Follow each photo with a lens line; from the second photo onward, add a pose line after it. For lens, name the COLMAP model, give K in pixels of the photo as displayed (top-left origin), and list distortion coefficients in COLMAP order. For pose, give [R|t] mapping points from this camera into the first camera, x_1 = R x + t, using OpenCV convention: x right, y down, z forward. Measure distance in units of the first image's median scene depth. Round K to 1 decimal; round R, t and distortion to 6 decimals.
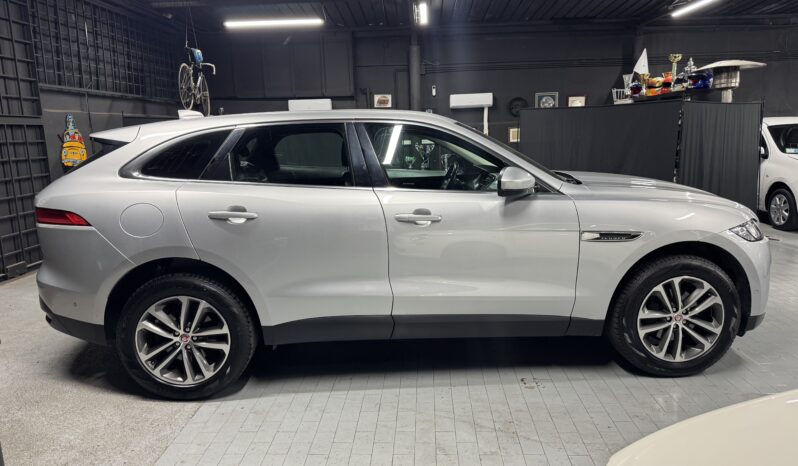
lens RADIAL K [[585.9, 0, 399.0], [0, 585.9, 233.0], [0, 0, 1]] dist [0.075740, -0.120596]
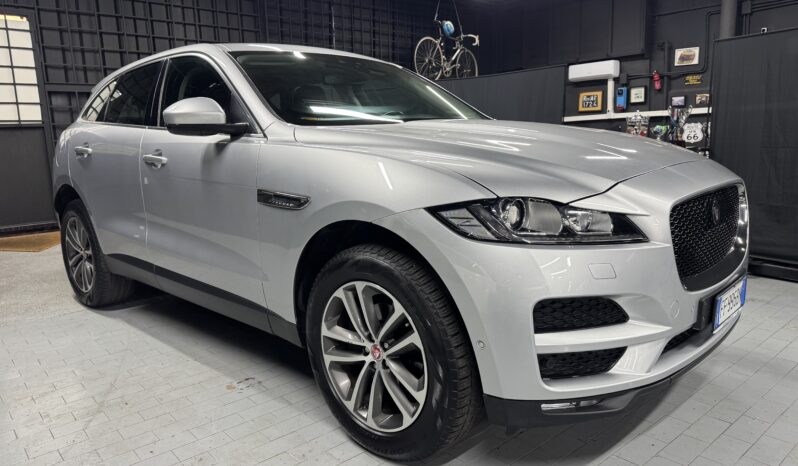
lens RADIAL K [[585.9, 0, 399.0], [0, 585.9, 233.0], [0, 0, 1]] dist [0.075740, -0.120596]
pose [[0.667859, 0.125802, -0.733579, 0.896736], [-0.114941, 0.991221, 0.065342, -0.015820], [0.735359, 0.040679, 0.676456, 0.615353]]
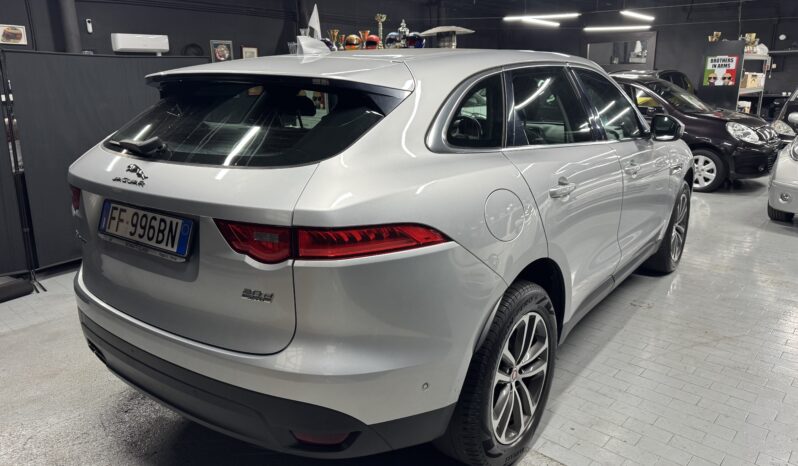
lens RADIAL K [[608.1, 0, 398.4], [0, 608.1, 217.0], [0, 0, 1]] dist [0.074322, -0.070720]
pose [[0.592962, -0.160434, 0.789086, -1.008501], [0.130418, 0.986147, 0.102496, -0.102017], [-0.794599, 0.042135, 0.605671, 0.675098]]
